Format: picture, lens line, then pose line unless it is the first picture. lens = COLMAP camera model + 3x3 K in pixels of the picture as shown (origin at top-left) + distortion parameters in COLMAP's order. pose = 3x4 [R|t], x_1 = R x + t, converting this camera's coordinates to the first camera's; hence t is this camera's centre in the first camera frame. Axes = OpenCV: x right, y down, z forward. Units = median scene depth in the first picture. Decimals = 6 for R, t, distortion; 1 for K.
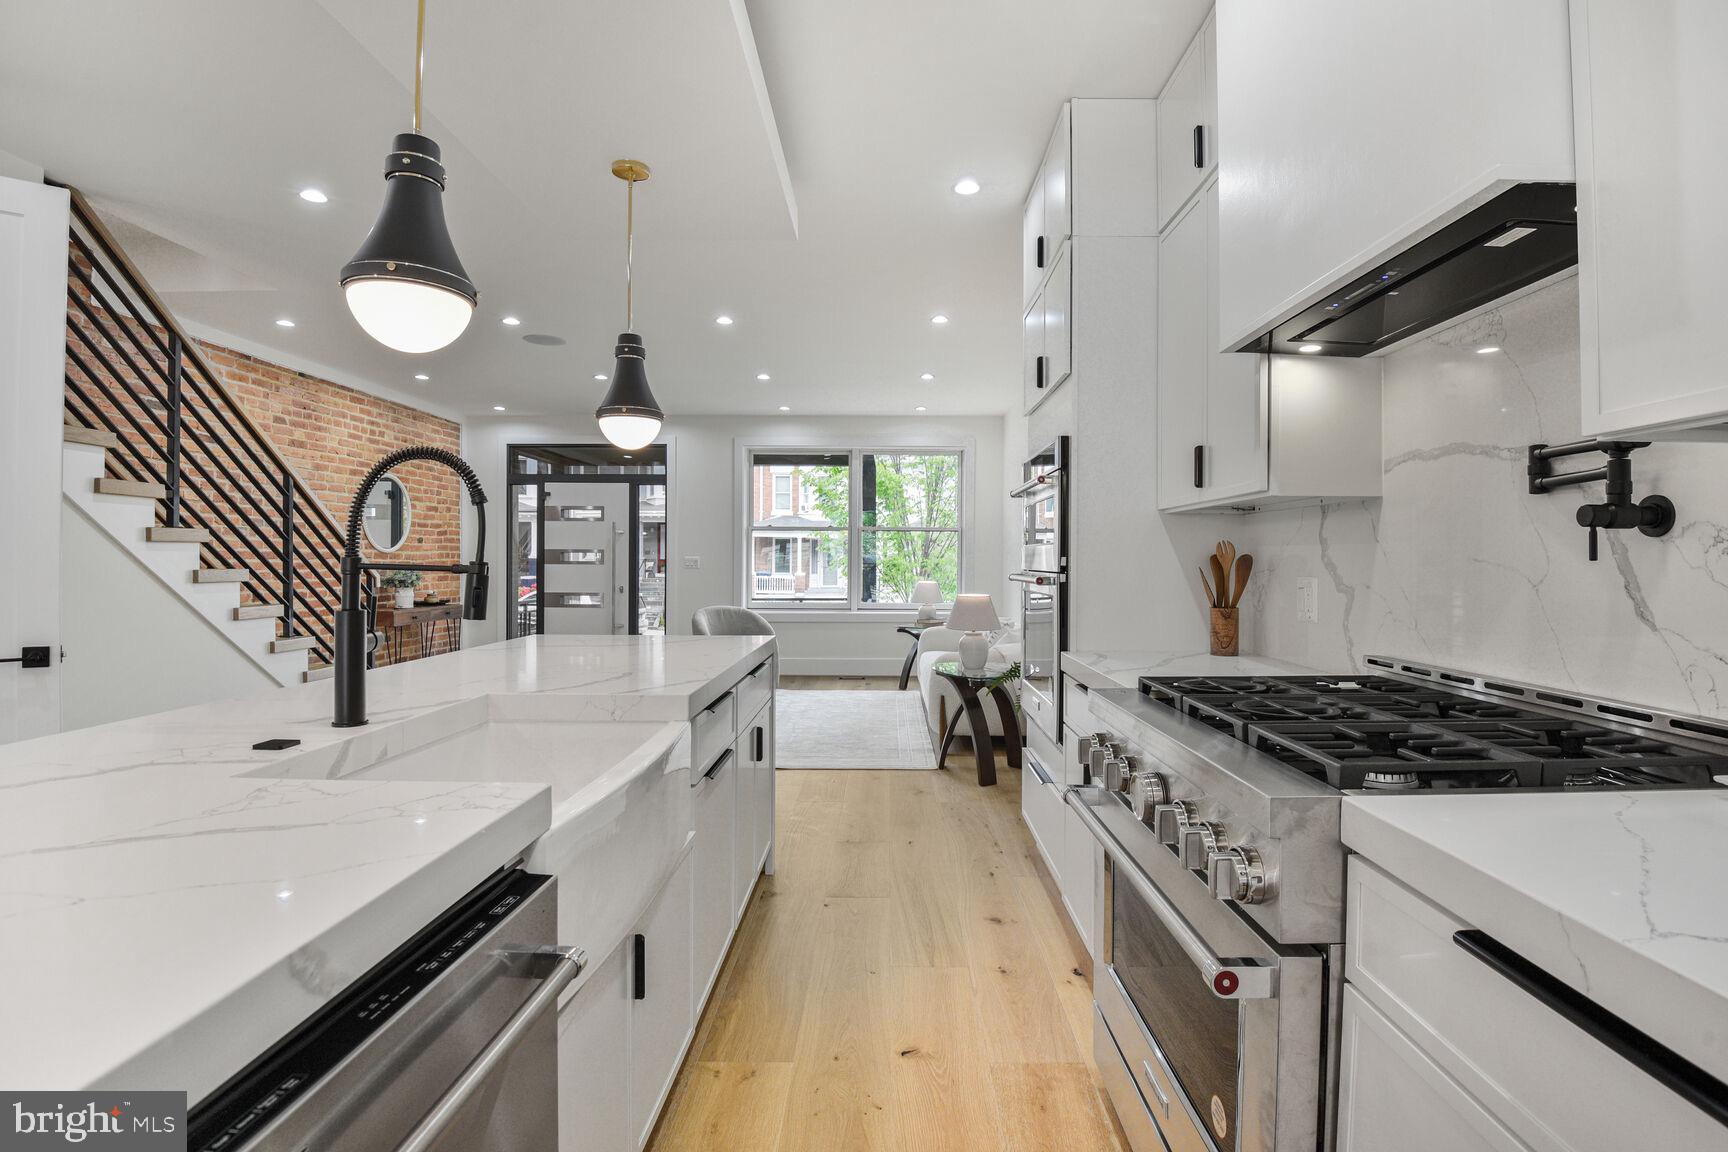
lens RADIAL K [[819.6, 0, 879.4], [0, 819.6, 568.7], [0, 0, 1]] dist [-0.036844, -0.000345]
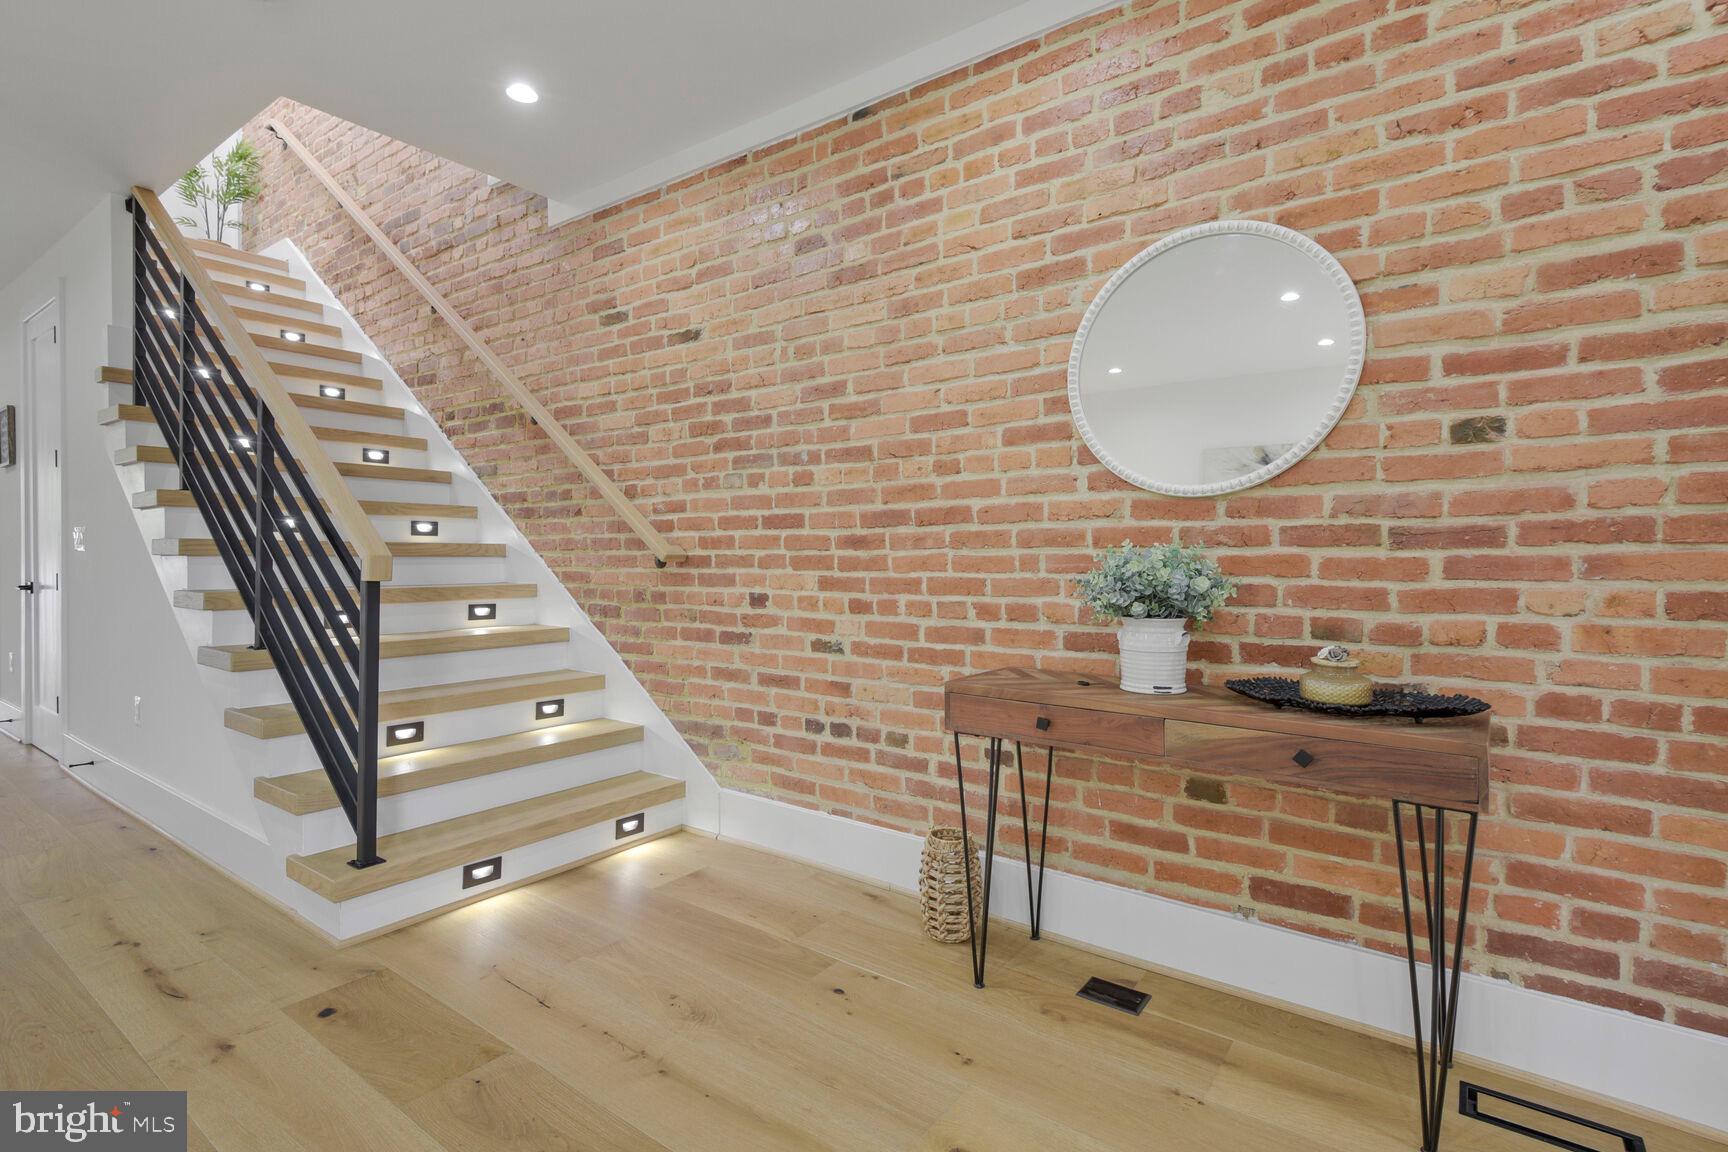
lens RADIAL K [[790.3, 0, 906.0], [0, 790.3, 570.2], [0, 0, 1]] dist [0.045068, -0.026097]
pose [[-0.569572, -0.001856, -0.821939, -0.318752], [-0.019289, 0.999752, 0.011109, 0.005805], [0.821715, 0.022182, -0.569467, 1.106407]]
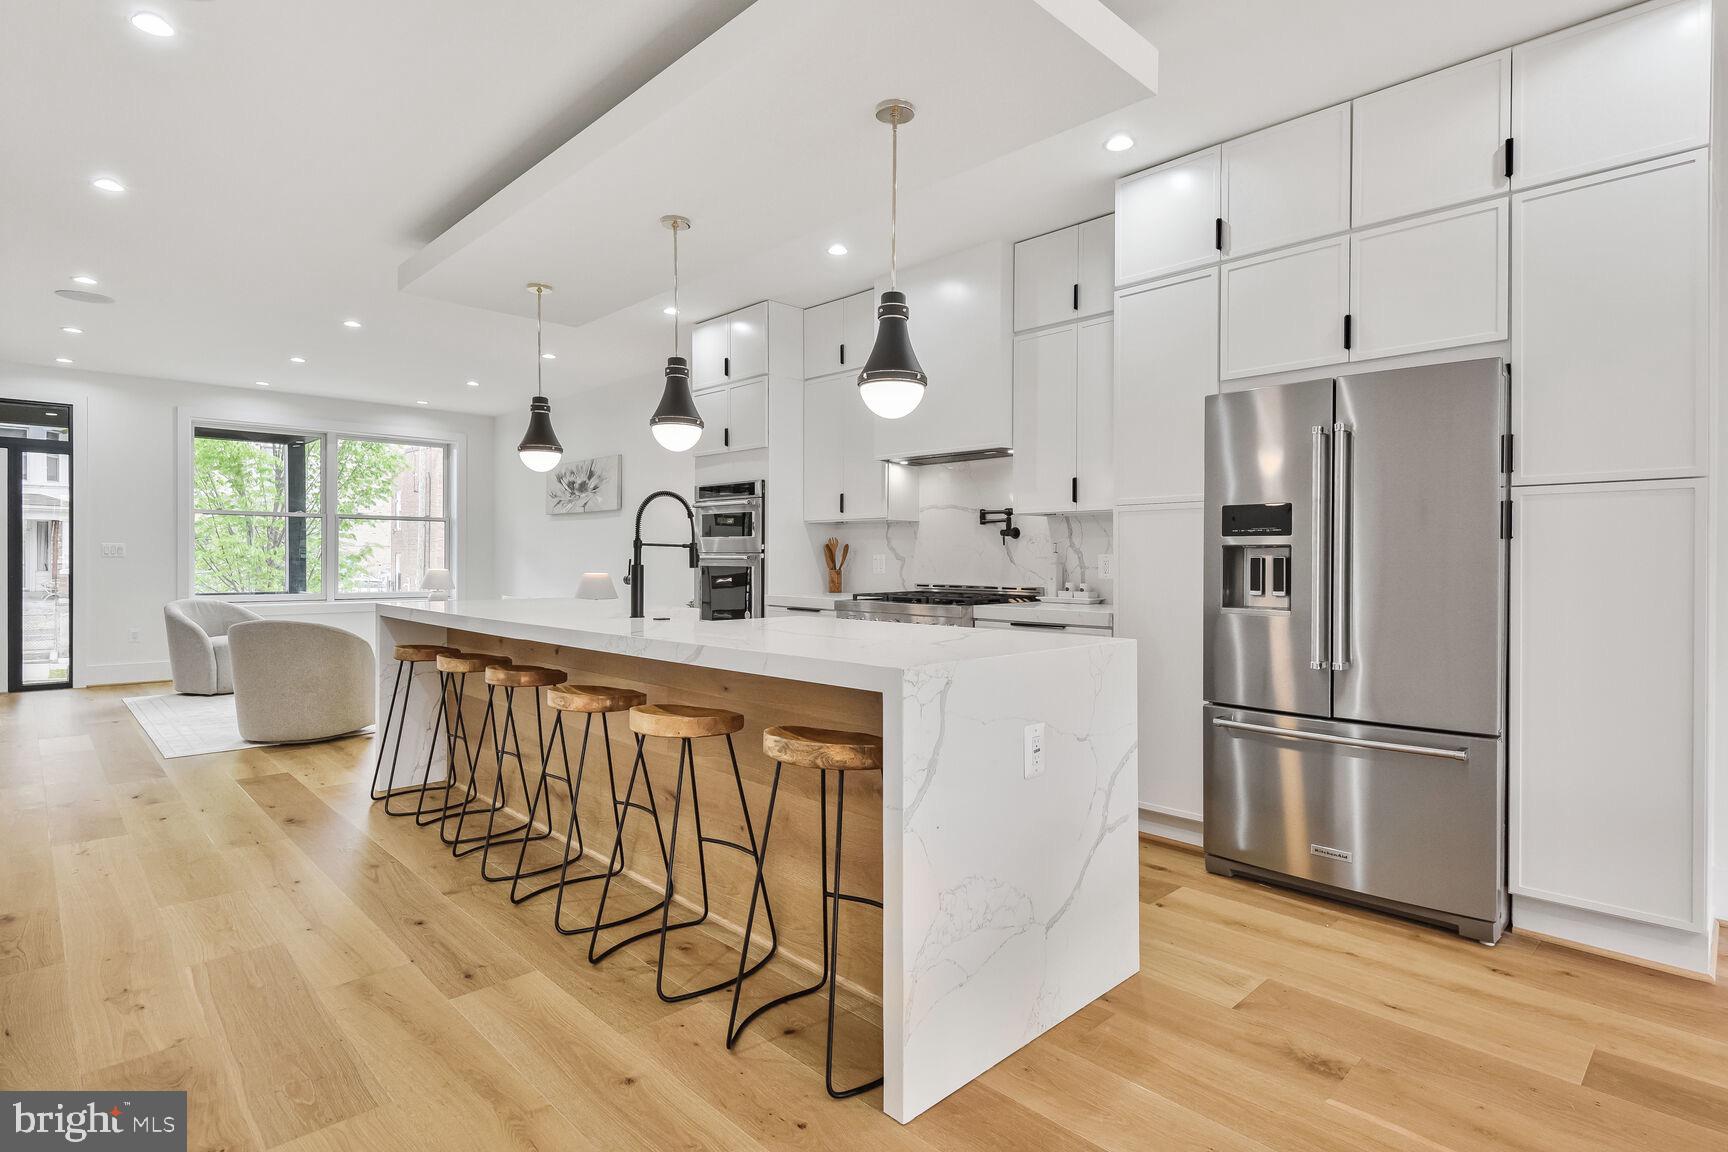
lens RADIAL K [[877.1, 0, 863.4], [0, 877.1, 565.2], [0, 0, 1]] dist [0.005725, -0.000009]
pose [[0.711534, -0.008755, 0.702597, -0.390111], [0.006212, 0.999962, 0.006169, 0.008385], [-0.702624, -0.000025, 0.711561, -0.227520]]
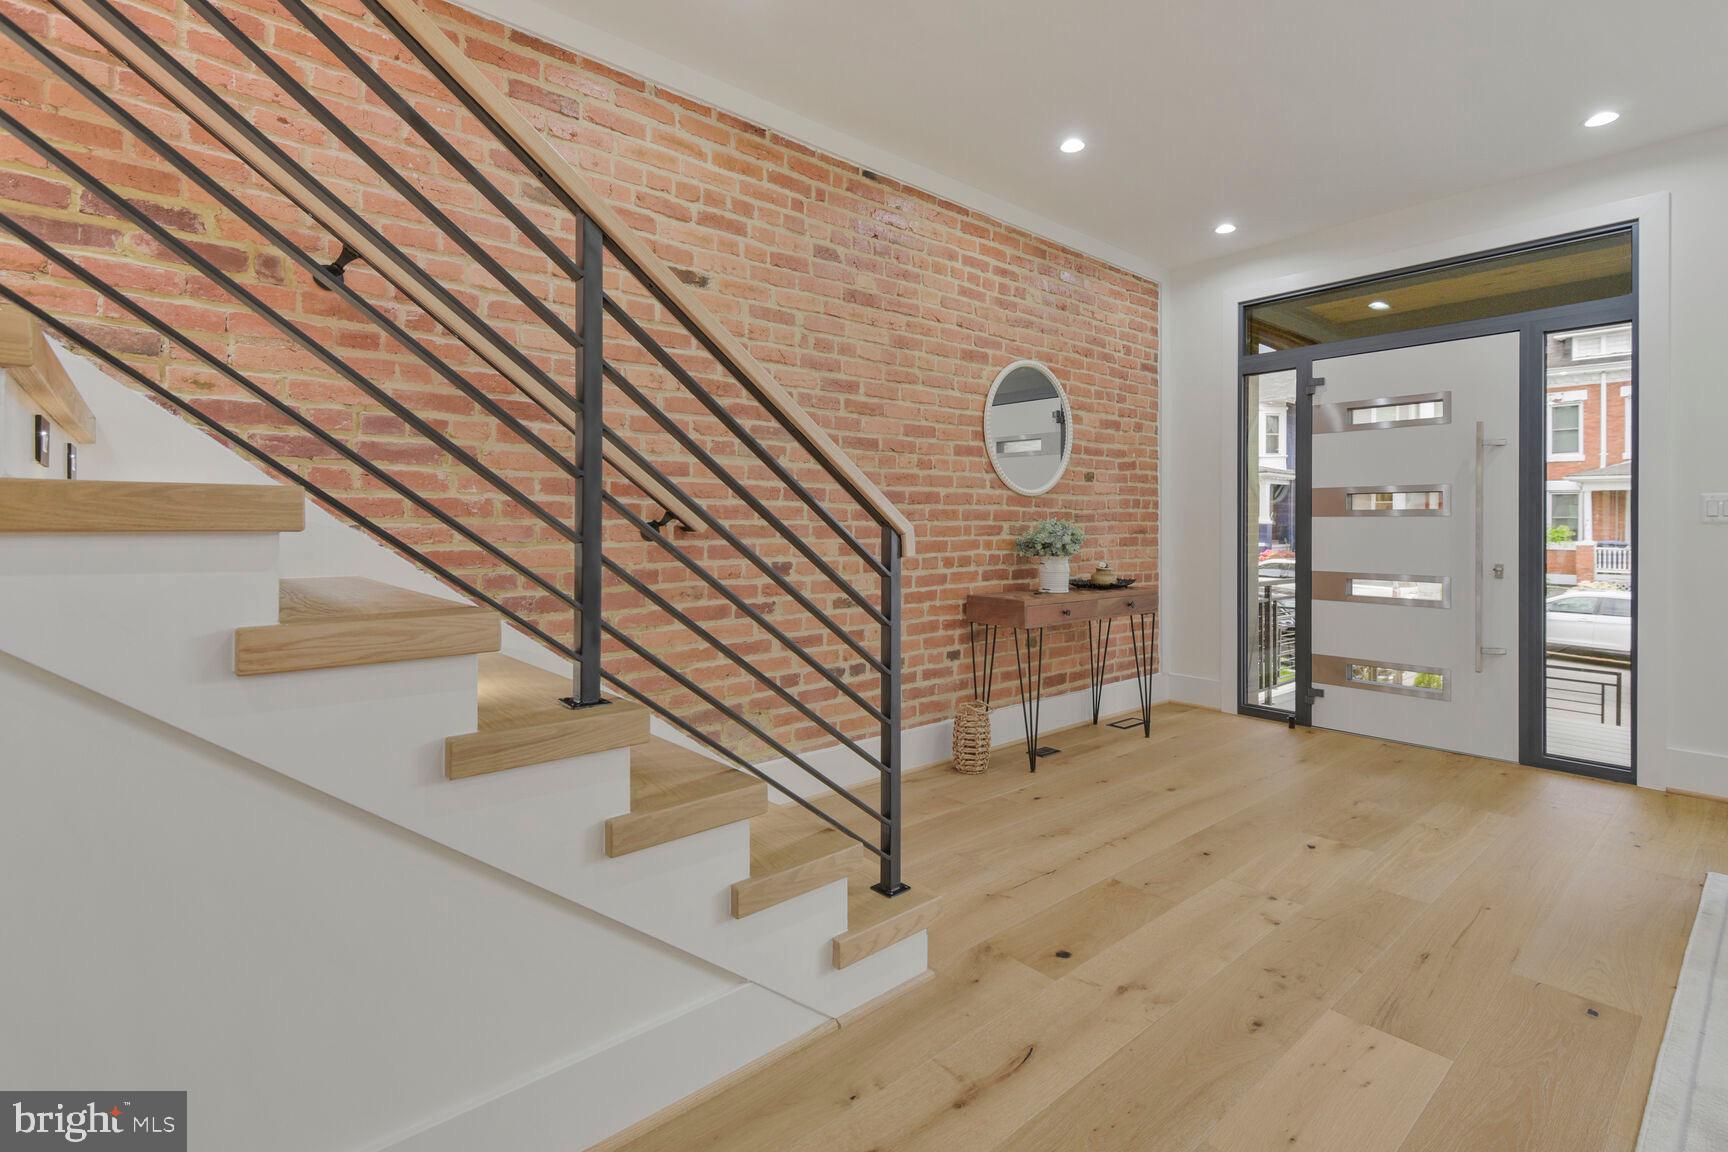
lens RADIAL K [[804.9, 0, 877.7], [0, 804.9, 529.7], [0, 0, 1]] dist [0.030336, -0.001049]
pose [[0.665583, -0.001716, -0.746322, -0.253458], [-0.004223, 0.999973, -0.006065, 0.008803], [0.746312, 0.007188, 0.665557, 0.543756]]
